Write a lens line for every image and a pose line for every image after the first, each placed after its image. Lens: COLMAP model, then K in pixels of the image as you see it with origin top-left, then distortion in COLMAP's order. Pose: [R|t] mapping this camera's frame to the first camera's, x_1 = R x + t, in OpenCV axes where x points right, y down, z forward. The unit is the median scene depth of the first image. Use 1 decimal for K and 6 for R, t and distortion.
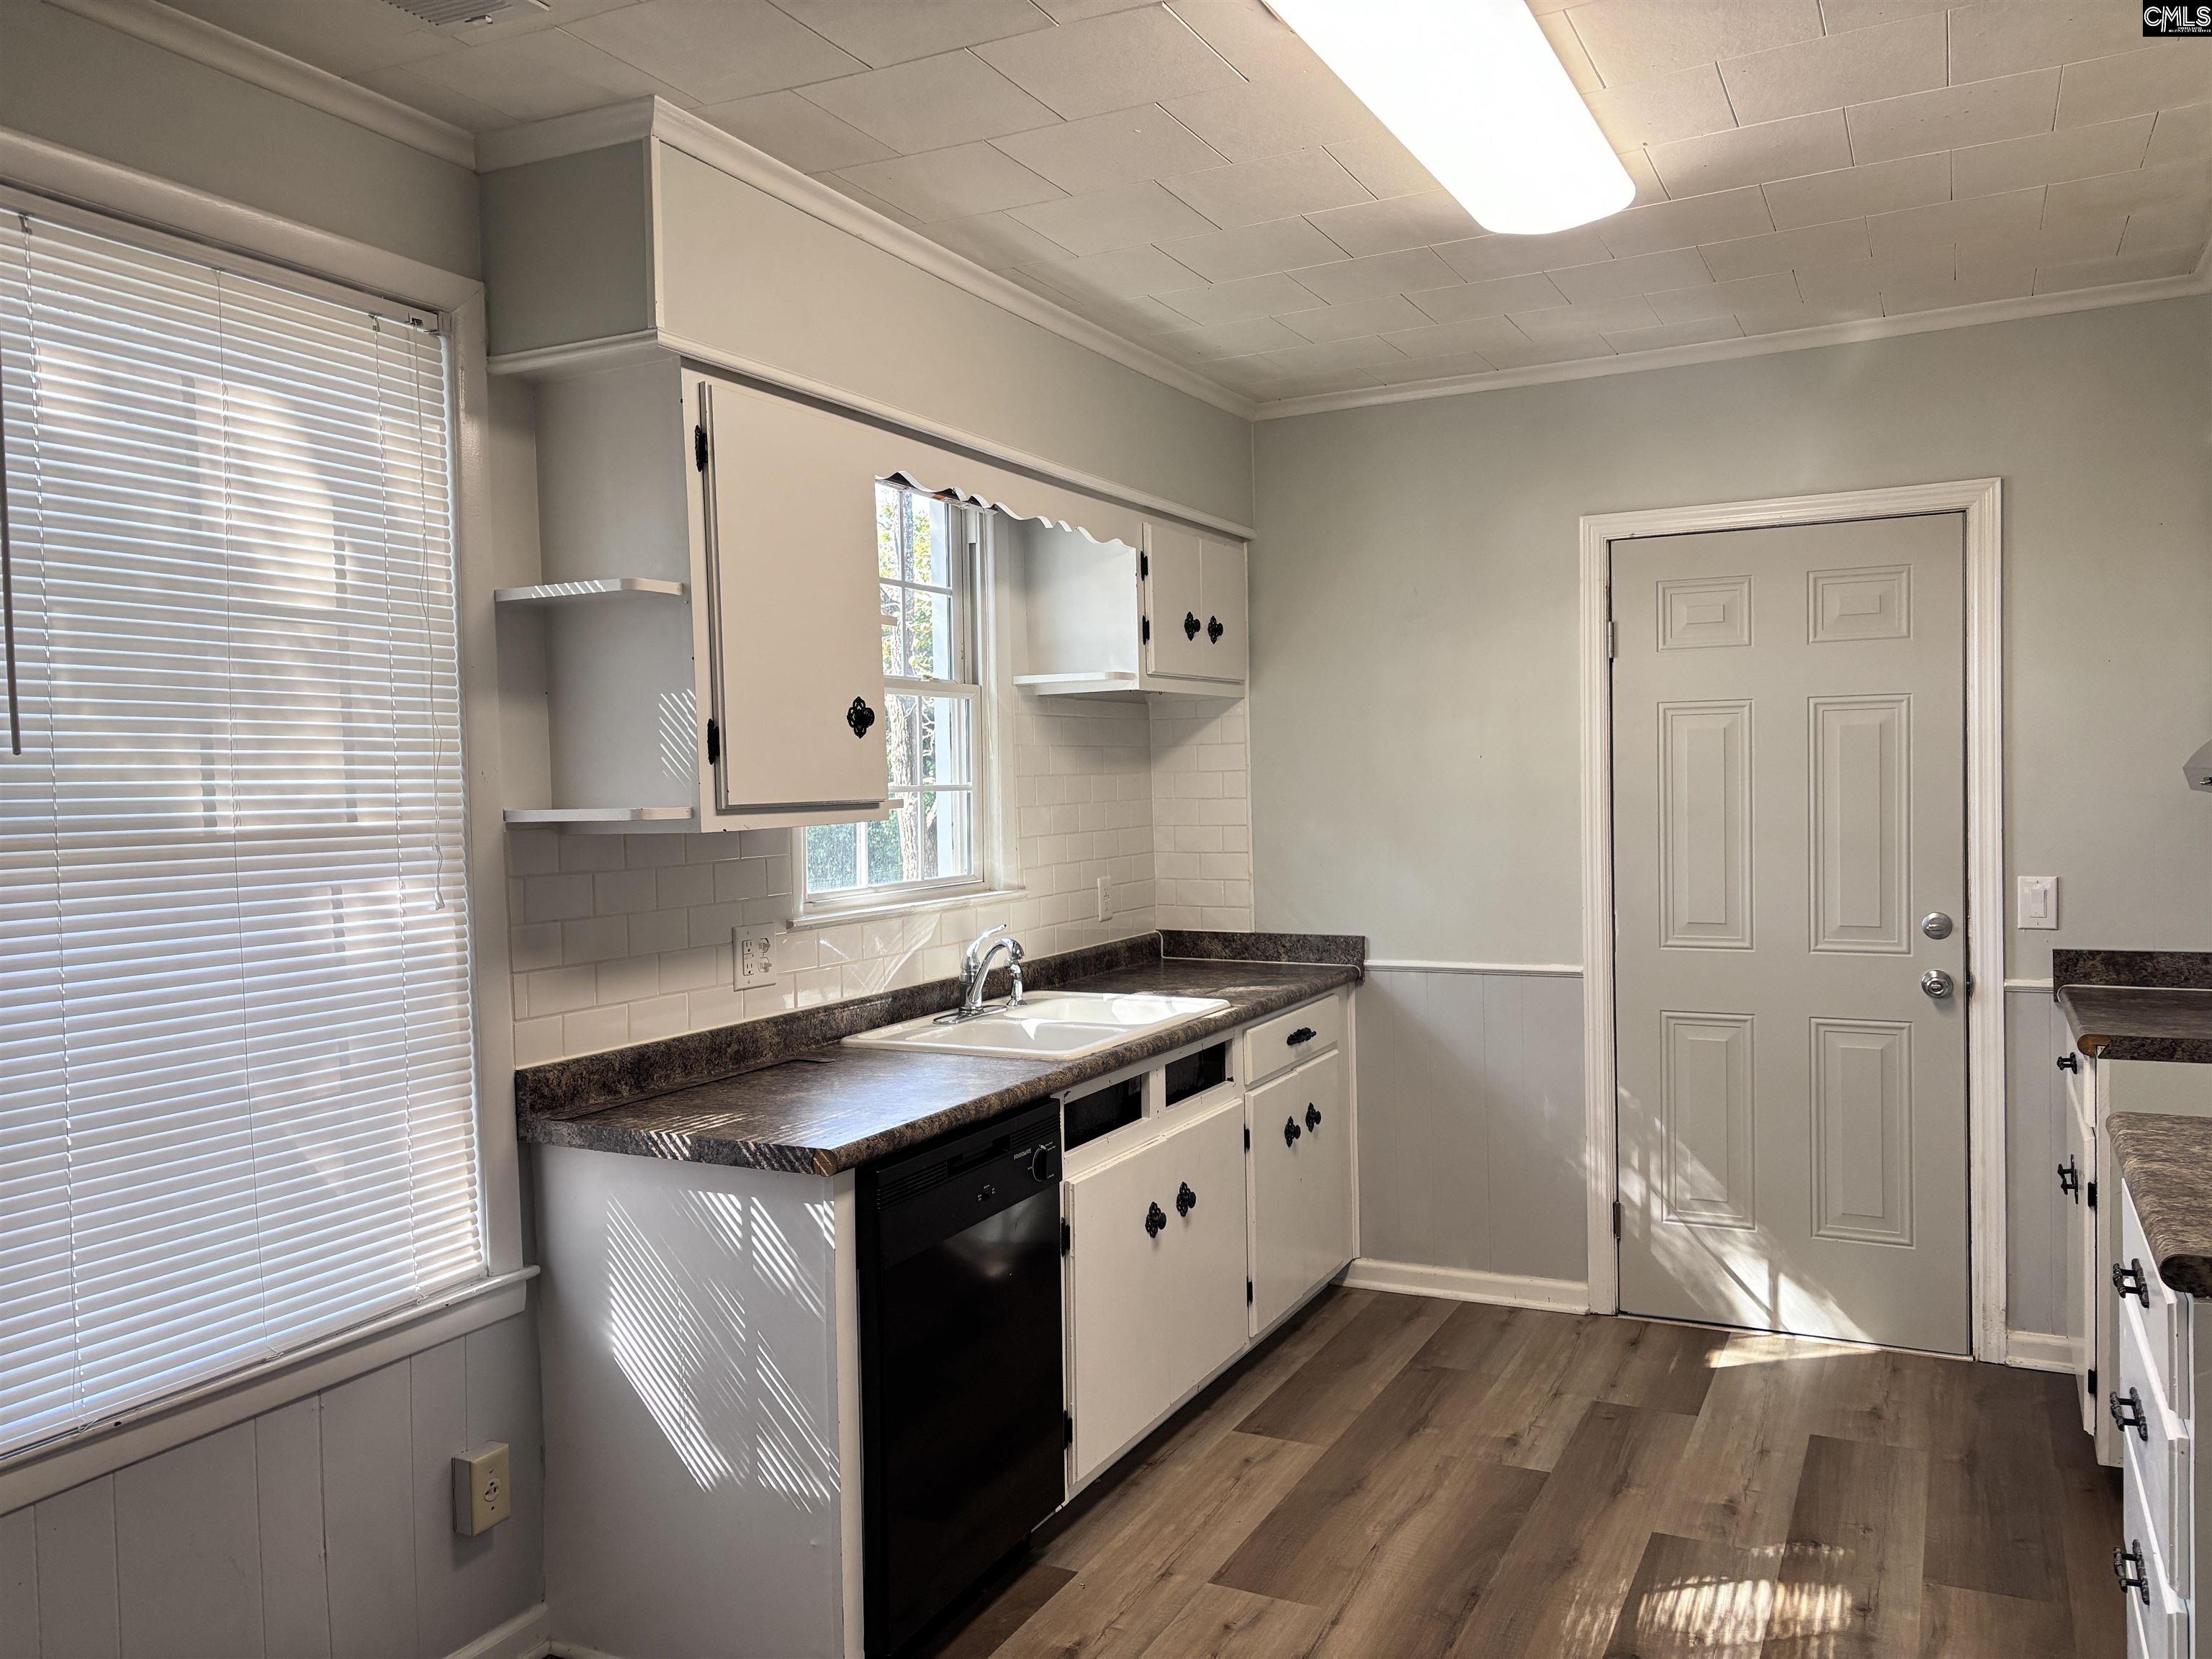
lens RADIAL K [[1656.7, 0, 1101.8], [0, 1656.7, 837.4], [0, 0, 1]] dist [0.054271, -0.002190]
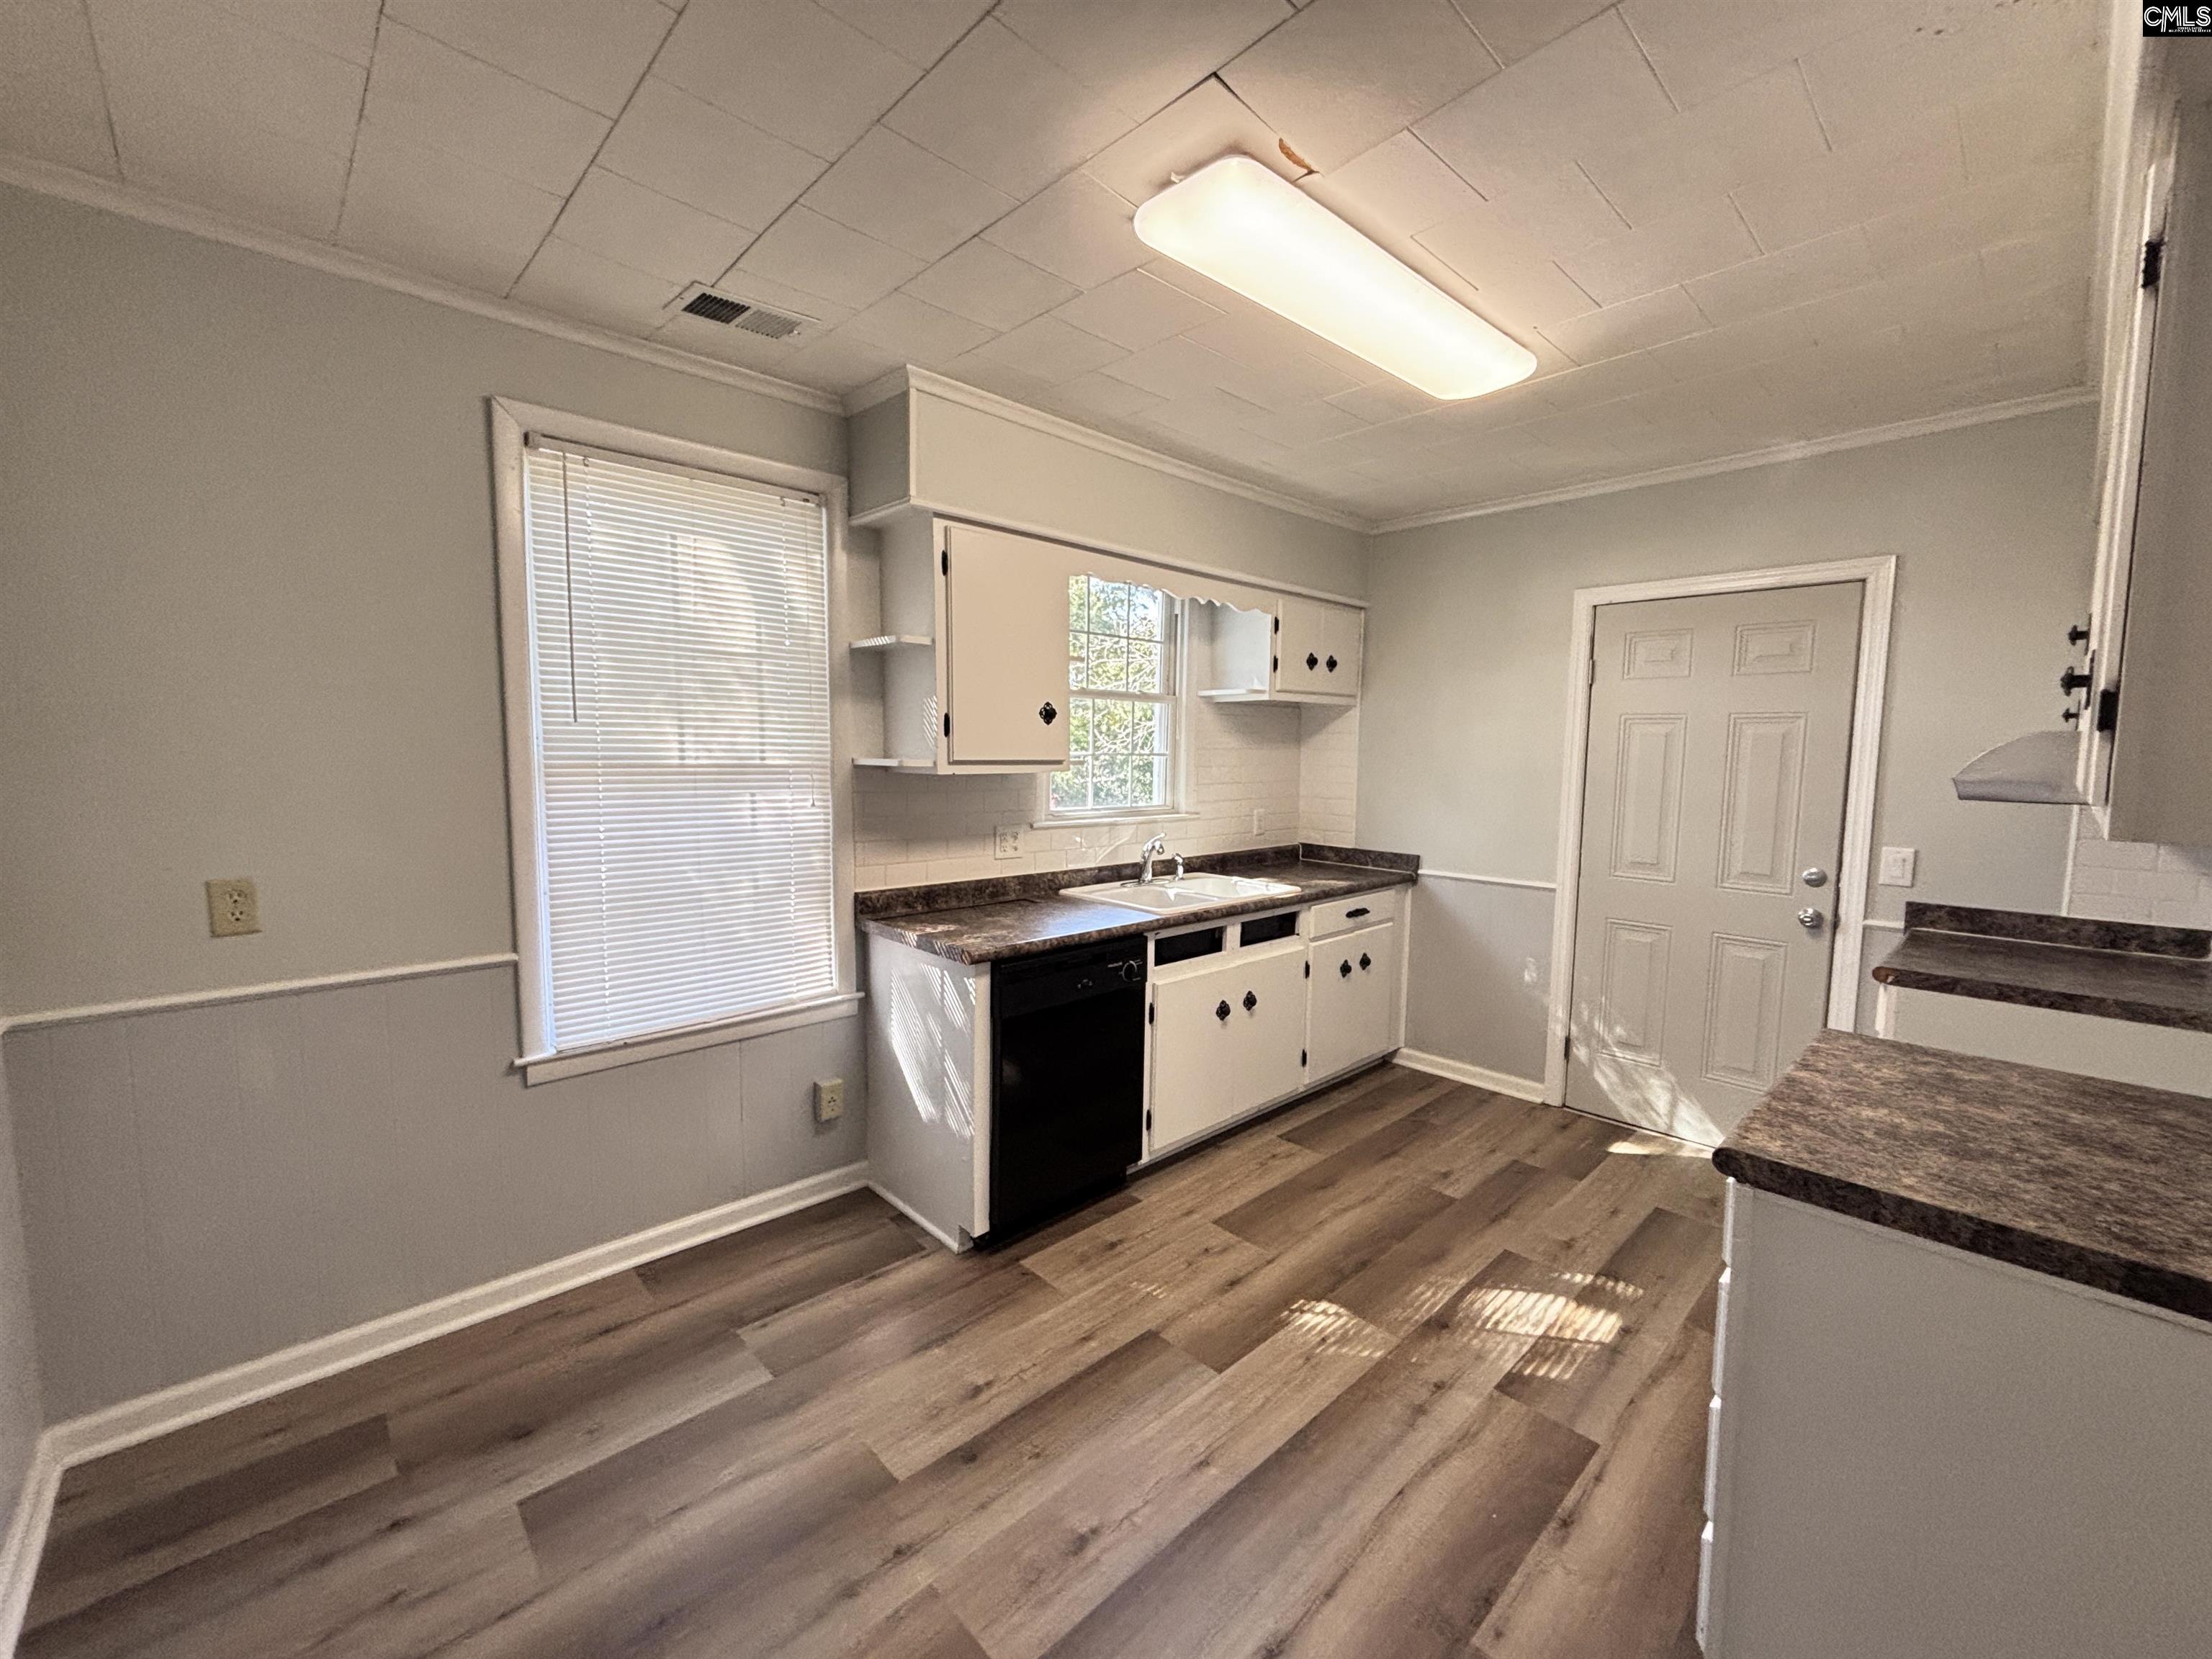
lens RADIAL K [[894.2, 0, 1102.3], [0, 894.2, 829.1], [0, 0, 1]] dist [0.016445, 0.000233]
pose [[0.942869, 0.065330, -0.326695, 0.189866], [-0.046176, 0.996747, 0.066055, -0.011694], [0.329948, -0.047196, 0.942819, 0.090315]]
